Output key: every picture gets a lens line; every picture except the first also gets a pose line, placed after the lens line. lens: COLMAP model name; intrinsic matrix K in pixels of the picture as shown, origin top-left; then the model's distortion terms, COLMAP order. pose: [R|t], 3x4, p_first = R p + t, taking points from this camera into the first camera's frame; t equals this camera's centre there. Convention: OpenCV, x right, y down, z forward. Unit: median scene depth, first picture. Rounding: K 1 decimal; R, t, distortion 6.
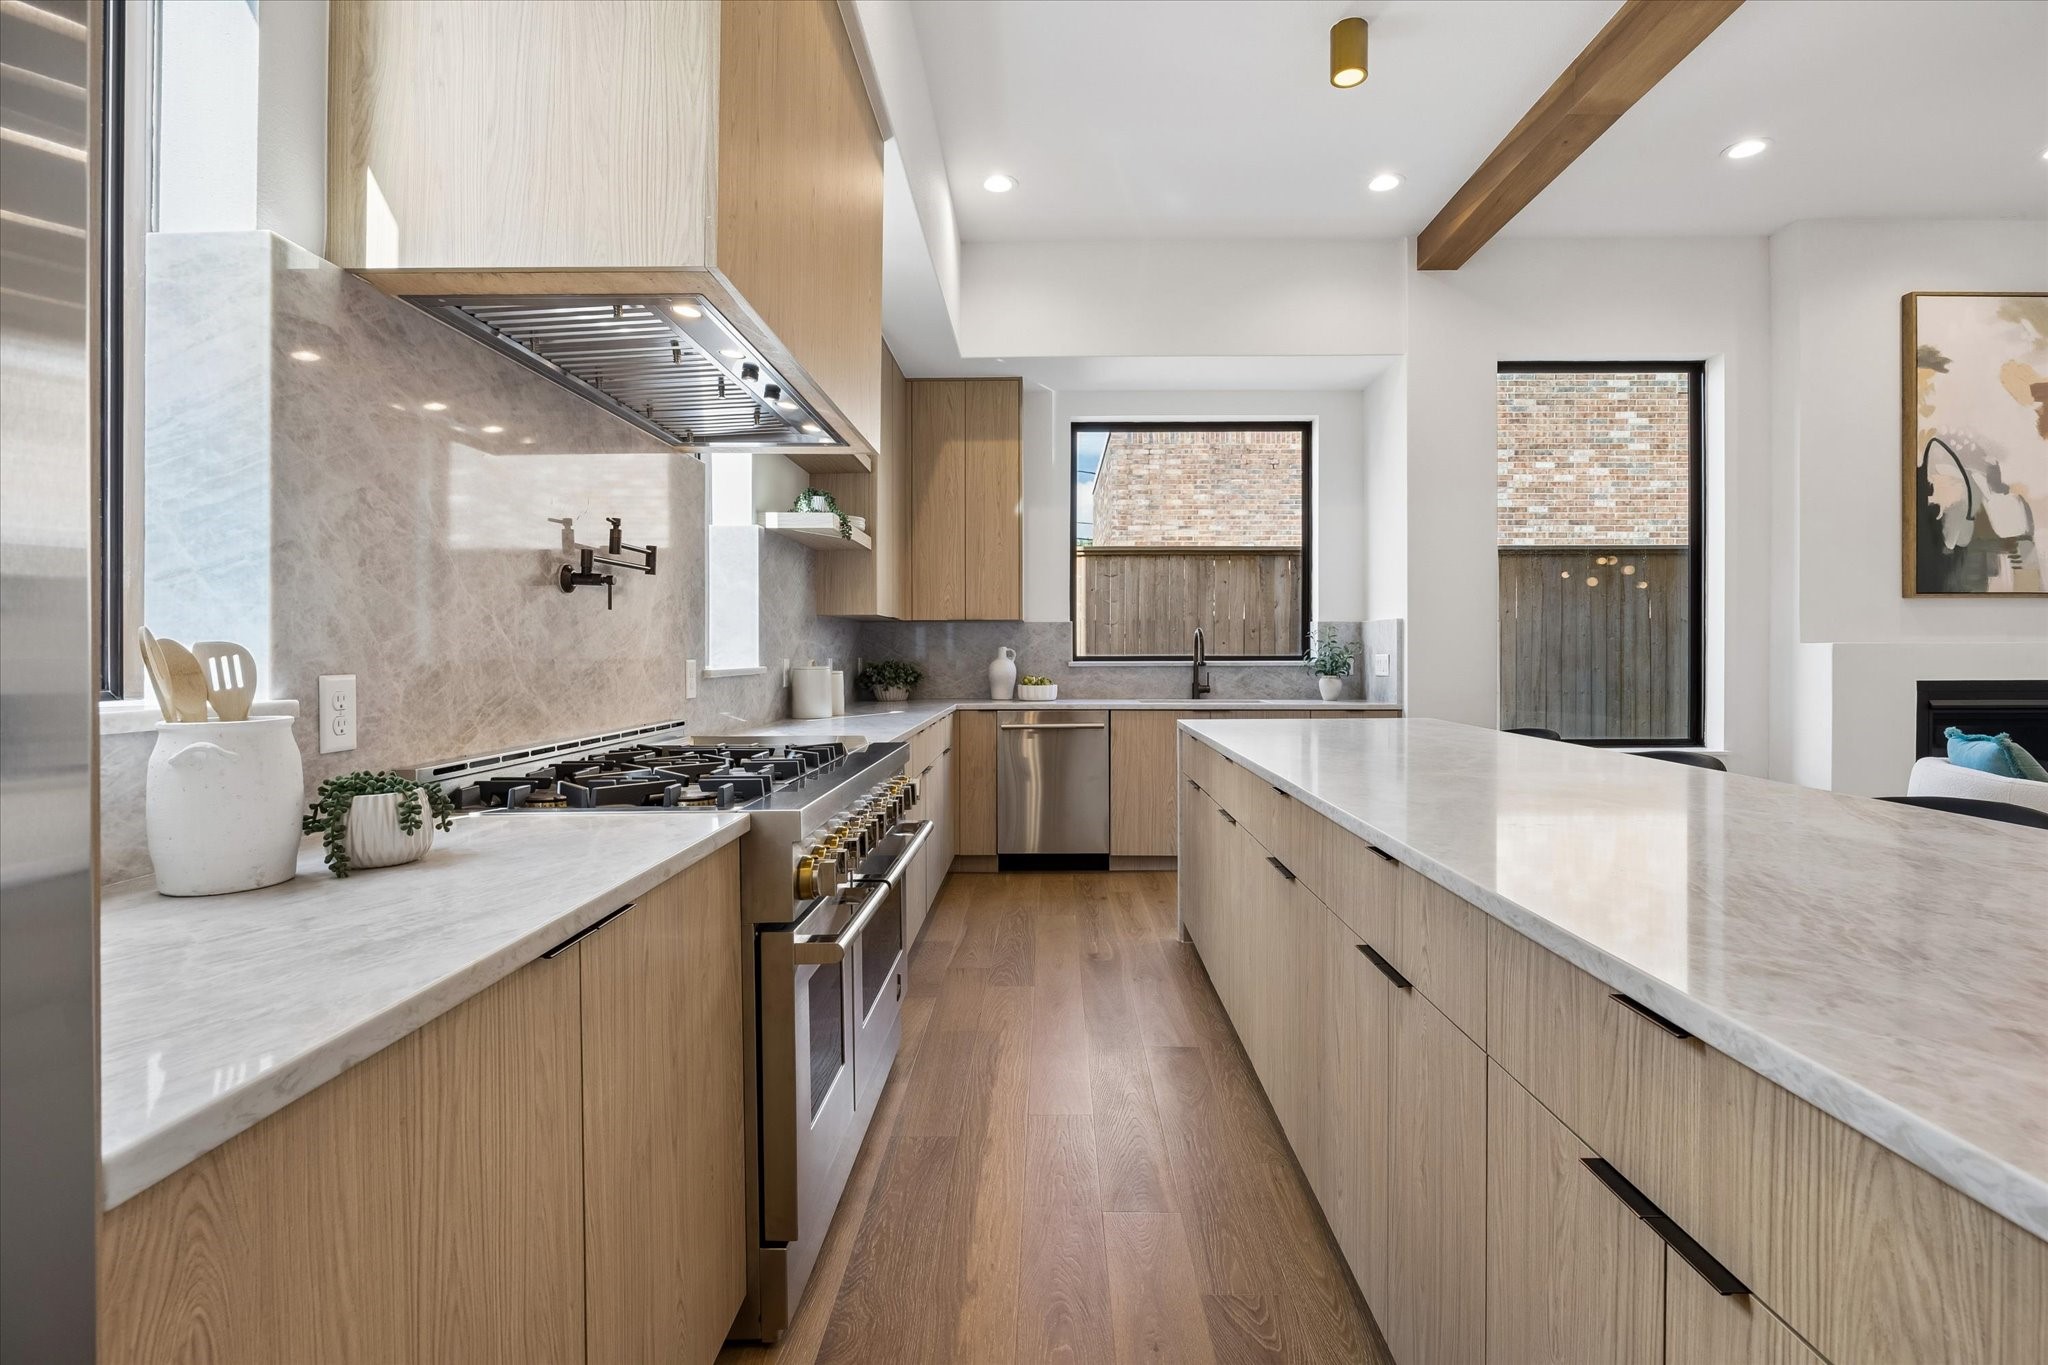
lens RADIAL K [[960.6, 0, 1028.7], [0, 960.6, 661.0], [0, 0, 1]] dist [-0.014252, 0.001516]
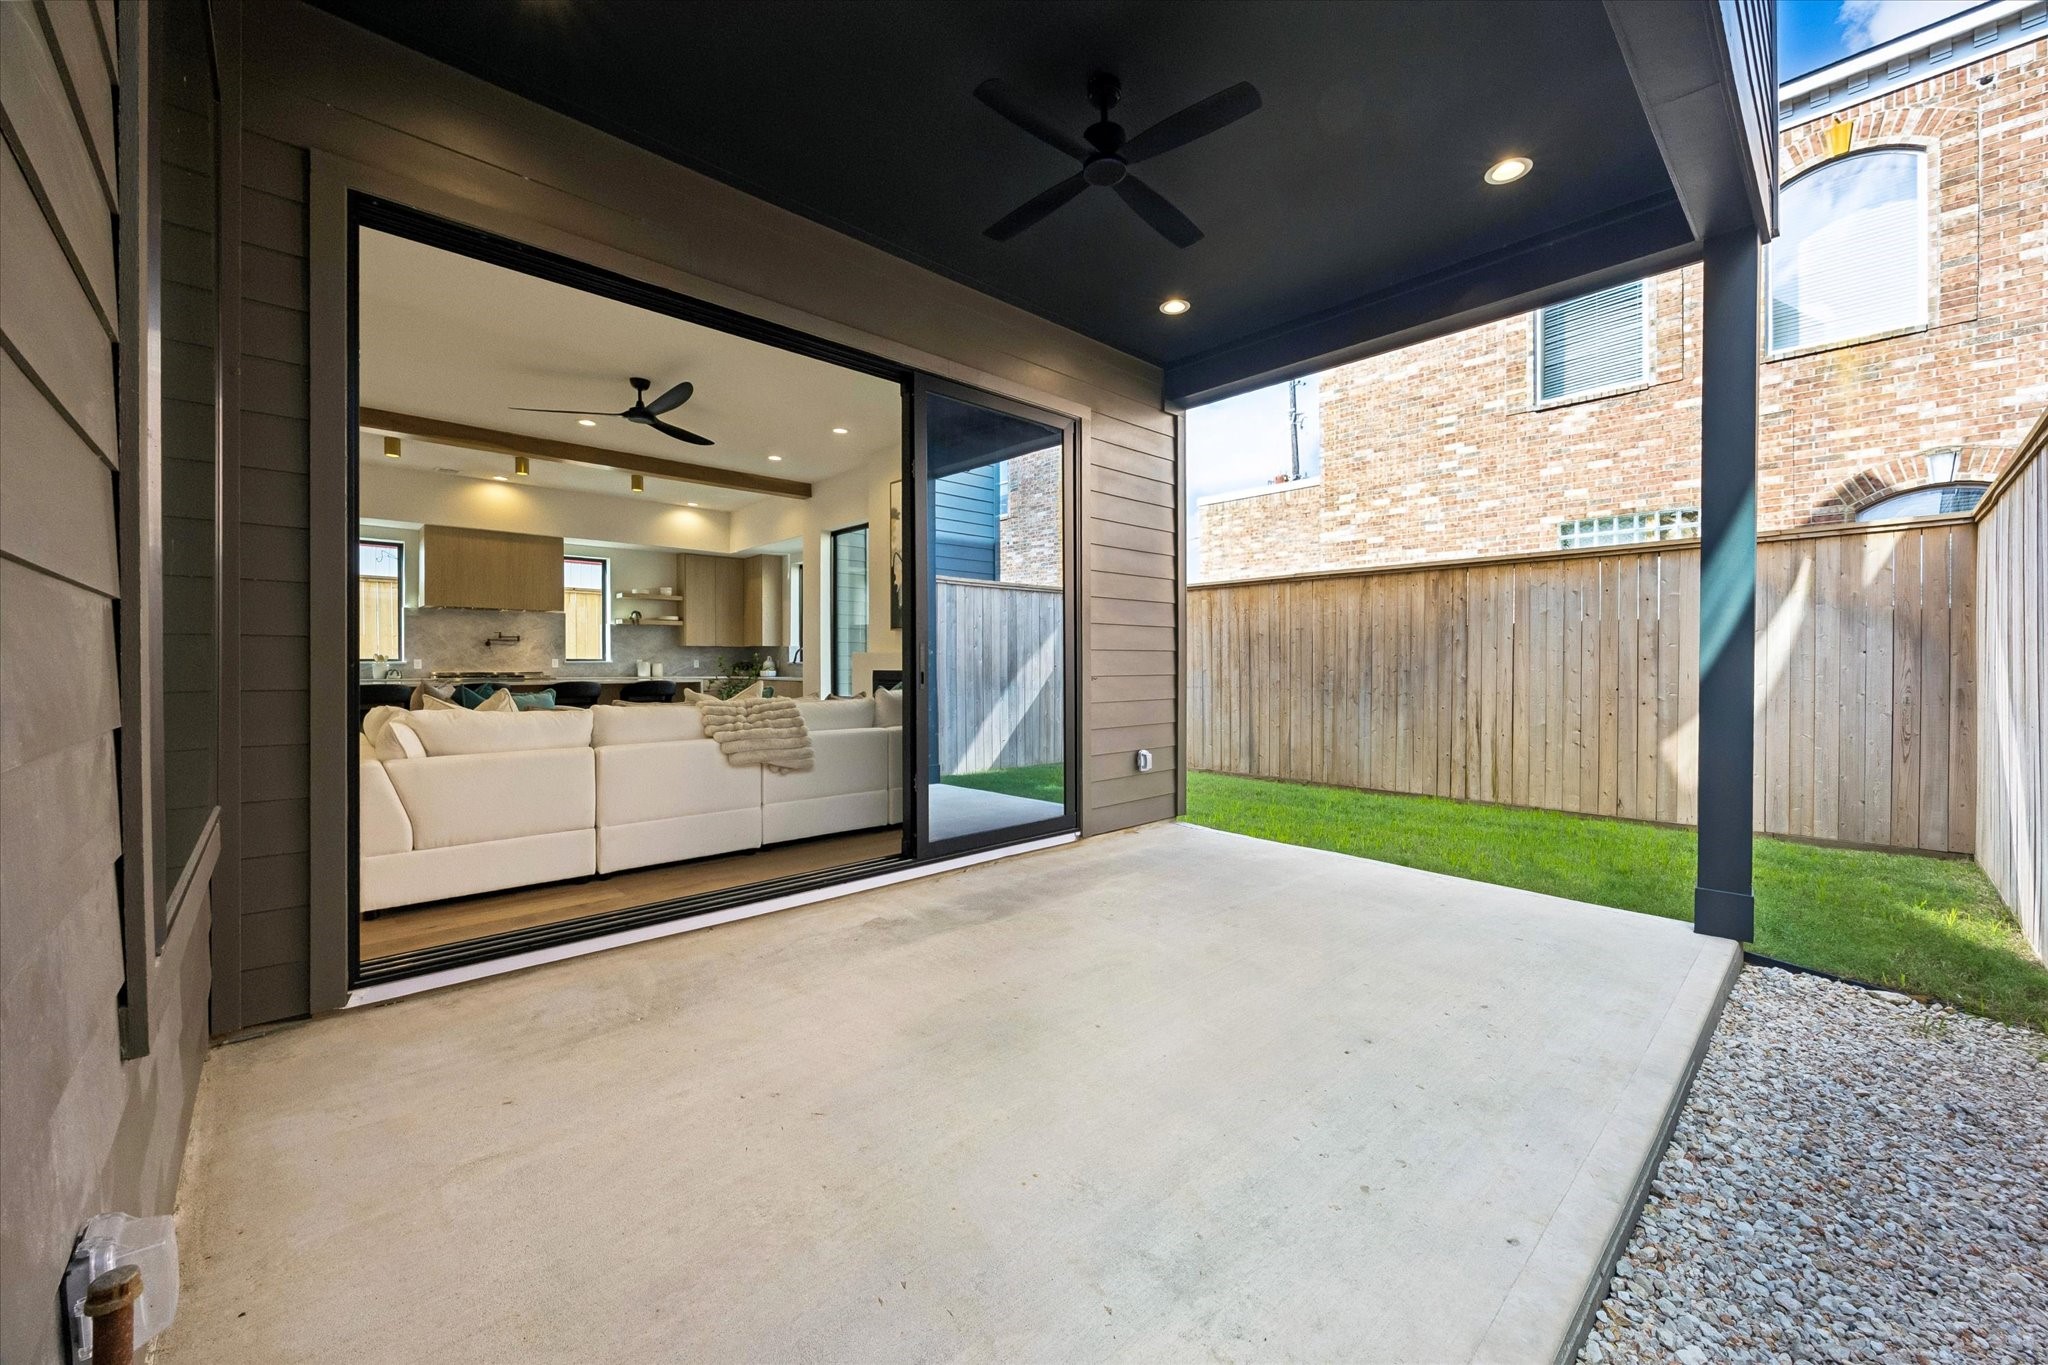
lens RADIAL K [[787.7, 0, 1041.6], [0, 787.7, 673.2], [0, 0, 1]] dist [-0.006933, 0.001328]
pose [[0.706458, 0.008786, -0.707700, 2.399142], [-0.007920, 0.999958, 0.004508, 0.018587], [0.707710, 0.002420, 0.706498, 0.022984]]
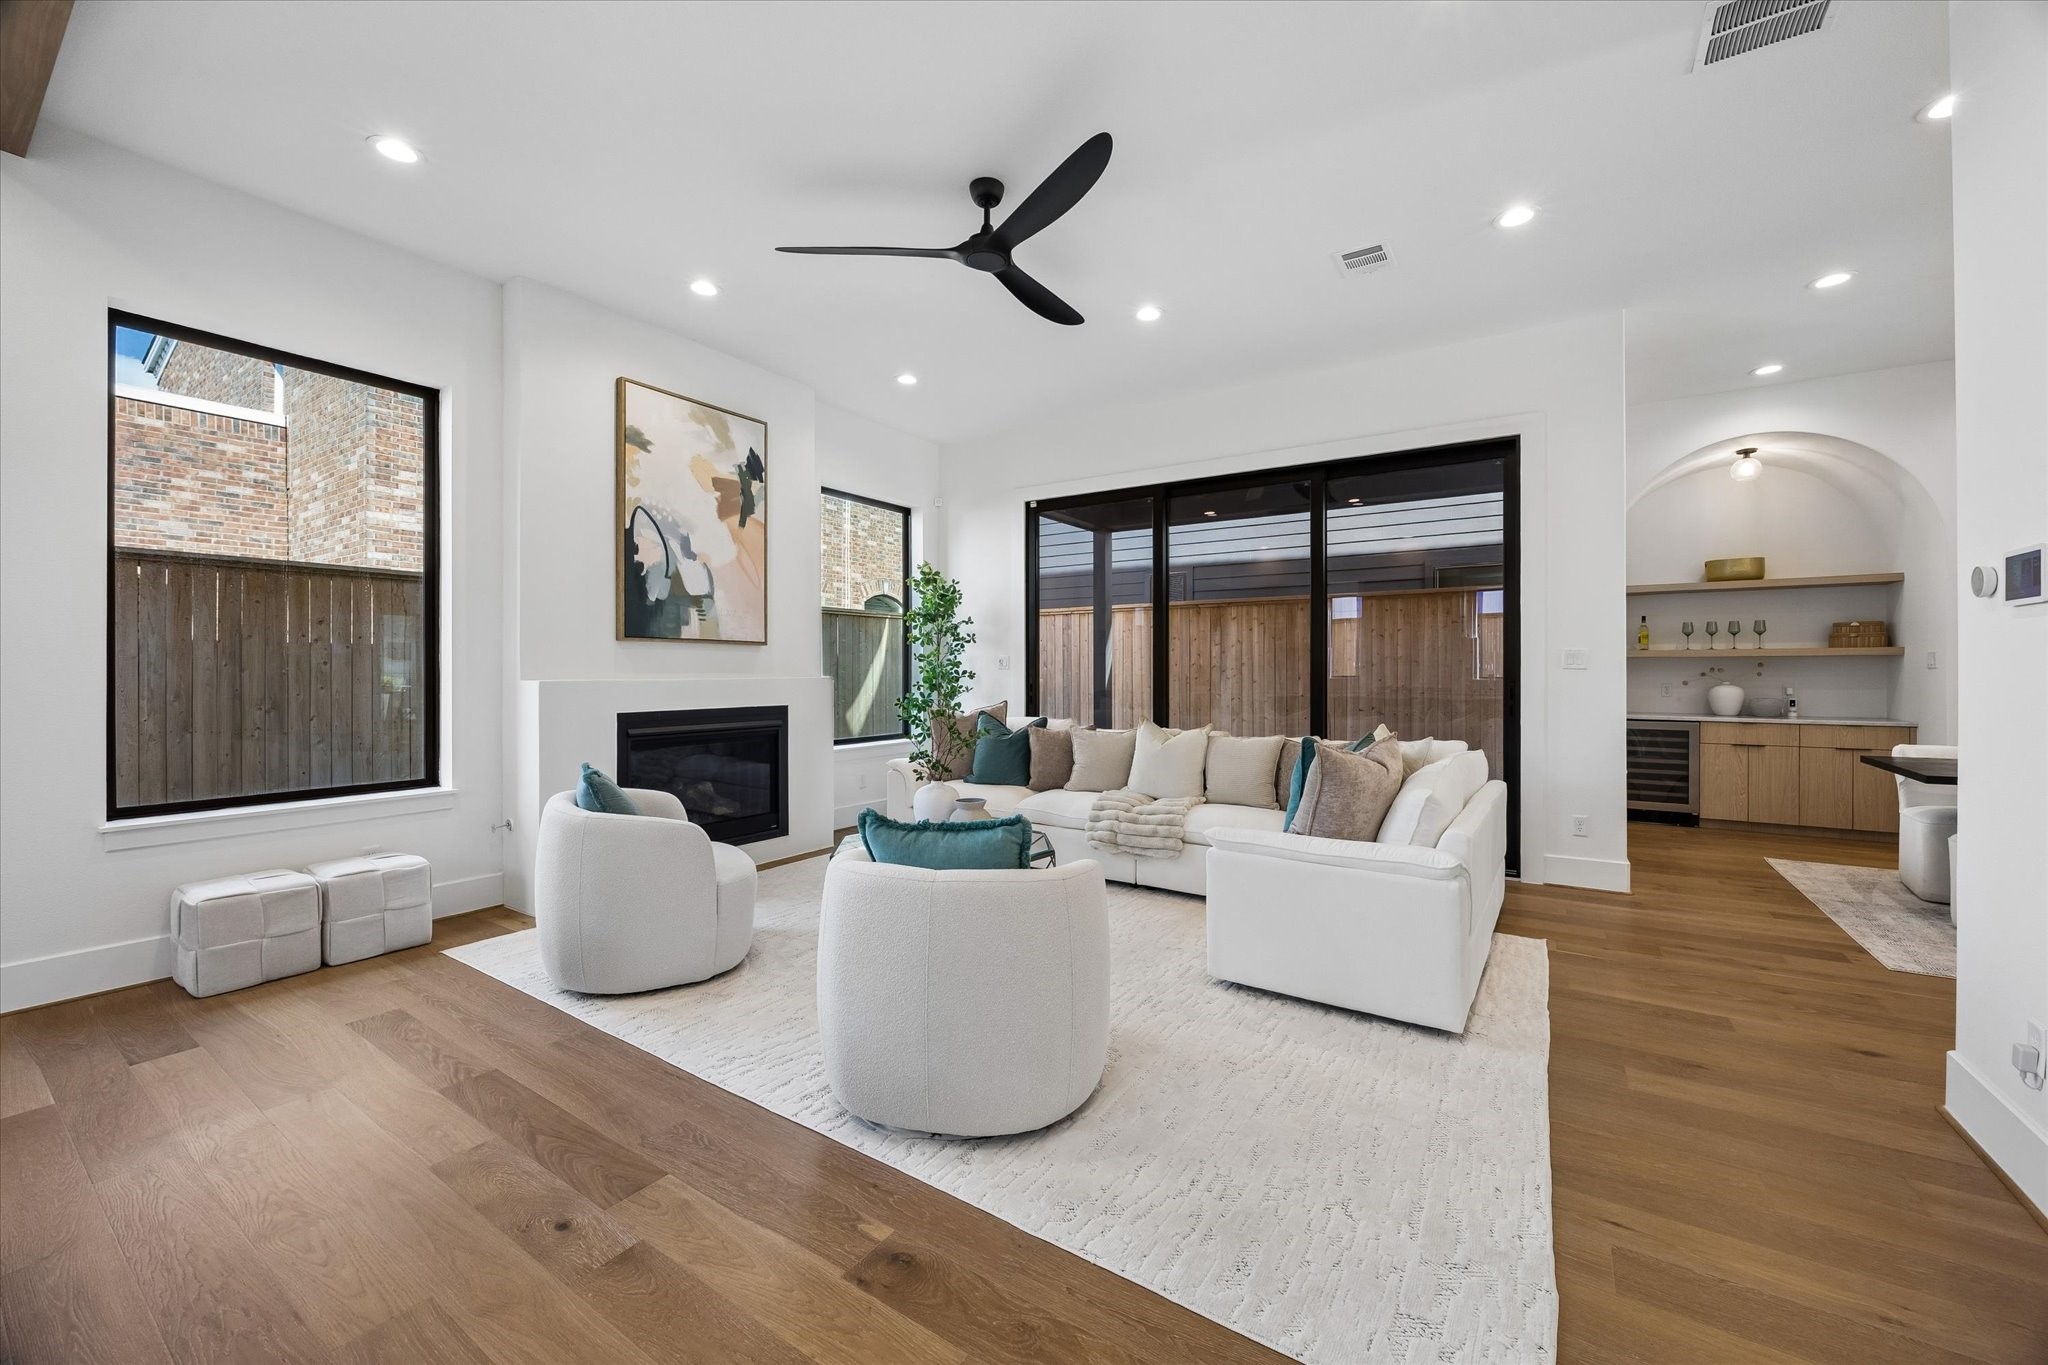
lens RADIAL K [[787.7, 0, 1038.2], [0, 787.7, 677.2], [0, 0, 1]] dist [-0.006933, 0.001328]
pose [[0.532250, -0.003512, 0.846580, 0.391140], [0.004118, 0.999990, 0.001560, -0.021573], [-0.846577, 0.002656, 0.532259, 0.060584]]
